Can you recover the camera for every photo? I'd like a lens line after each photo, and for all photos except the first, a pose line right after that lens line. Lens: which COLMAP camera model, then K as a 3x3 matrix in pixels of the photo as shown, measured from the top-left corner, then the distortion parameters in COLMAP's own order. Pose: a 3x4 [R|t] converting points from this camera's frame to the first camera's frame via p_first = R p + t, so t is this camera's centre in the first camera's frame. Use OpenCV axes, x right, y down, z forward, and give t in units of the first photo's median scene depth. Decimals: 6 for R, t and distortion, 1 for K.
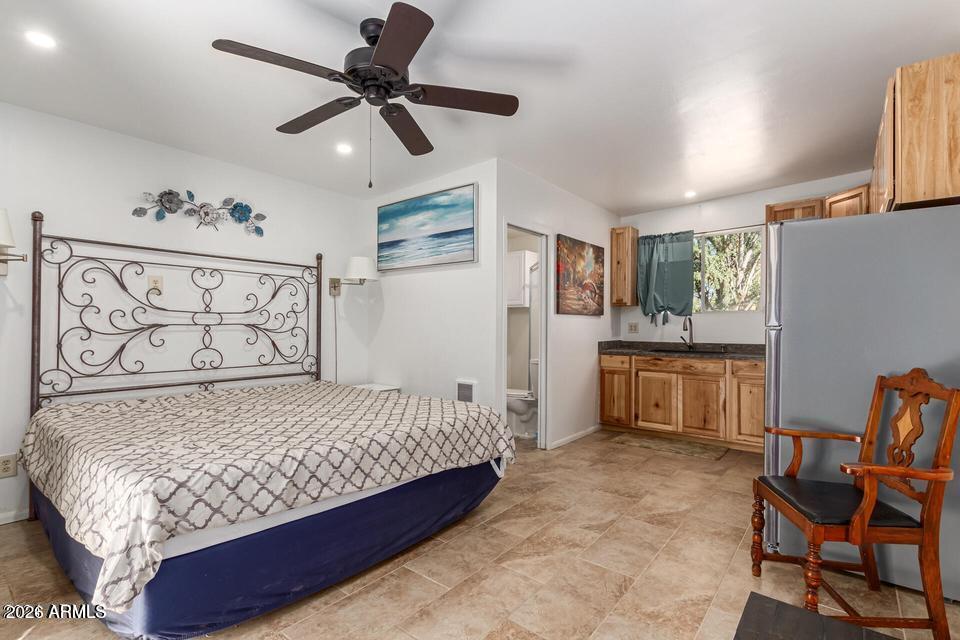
lens RADIAL K [[439.1, 0, 485.7], [0, 439.1, 321.3], [0, 0, 1]] dist [0.005016, -0.003092]
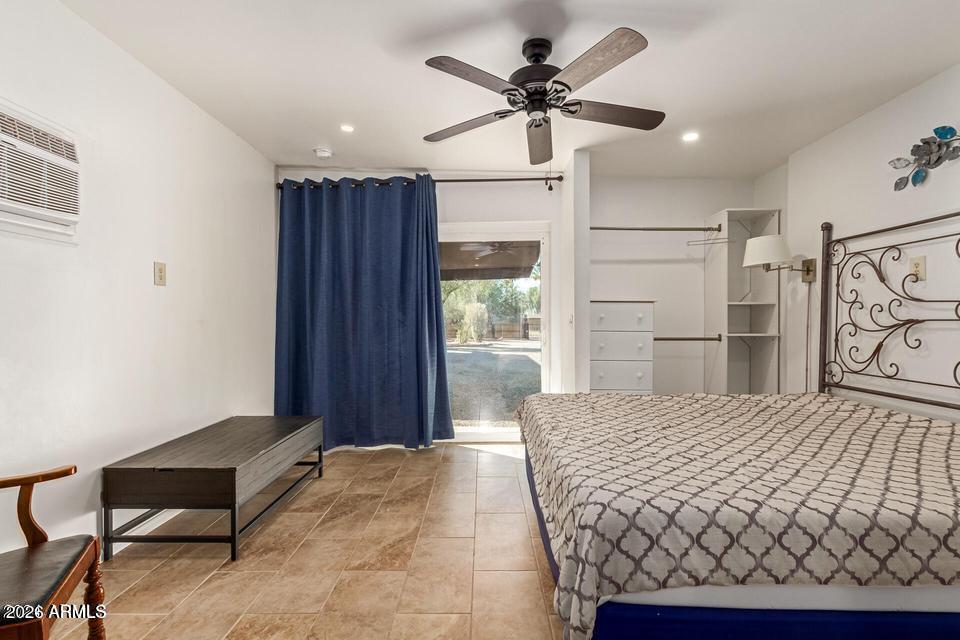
lens RADIAL K [[439.1, 0, 471.7], [0, 439.1, 325.7], [0, 0, 1]] dist [0.005016, -0.003092]
pose [[-0.796953, 0.004718, -0.604023, 0.369206], [0.006176, 0.999981, -0.000338, 0.013475], [0.604009, -0.004000, -0.796967, 1.221837]]
